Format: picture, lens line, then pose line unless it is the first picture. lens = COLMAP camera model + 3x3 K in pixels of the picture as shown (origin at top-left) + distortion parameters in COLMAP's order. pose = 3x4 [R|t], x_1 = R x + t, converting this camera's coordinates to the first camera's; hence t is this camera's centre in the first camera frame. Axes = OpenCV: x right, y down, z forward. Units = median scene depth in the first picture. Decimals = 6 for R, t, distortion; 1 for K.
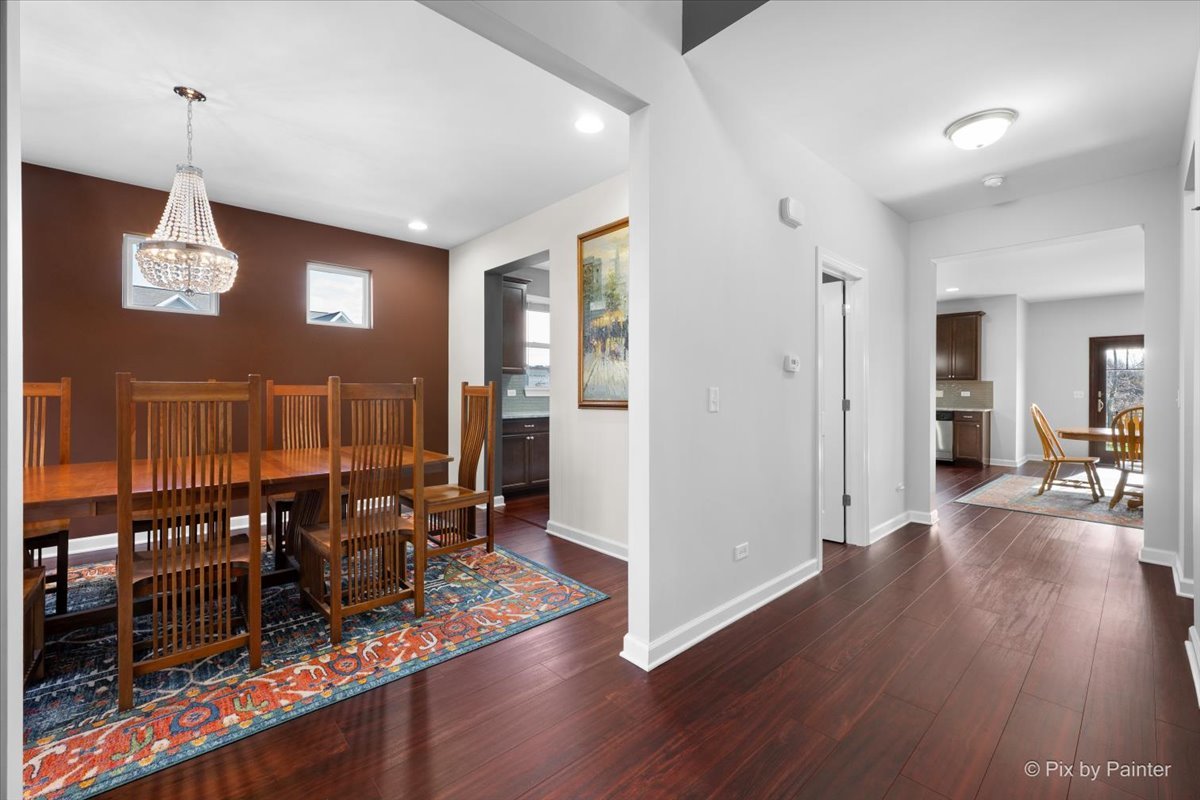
lens RADIAL K [[505.7, 0, 605.8], [0, 505.7, 389.8], [0, 0, 1]] dist [-0.002146, -0.000411]
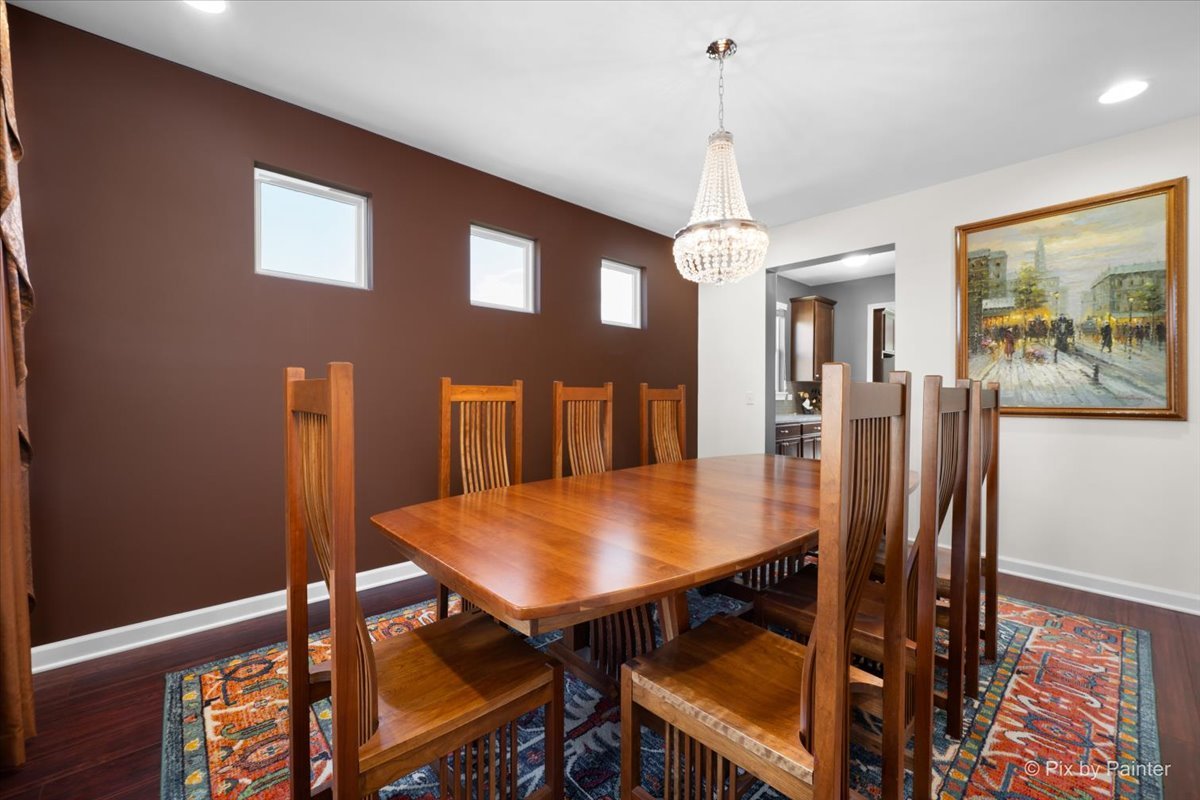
lens RADIAL K [[480.0, 0, 599.3], [0, 480.0, 396.8], [0, 0, 1]] dist [-0.002341, -0.000577]
pose [[0.999850, 0.005205, -0.016543, -0.750341], [-0.005001, 0.999911, 0.012358, -0.004718], [0.016606, -0.012273, 0.999787, 0.127446]]
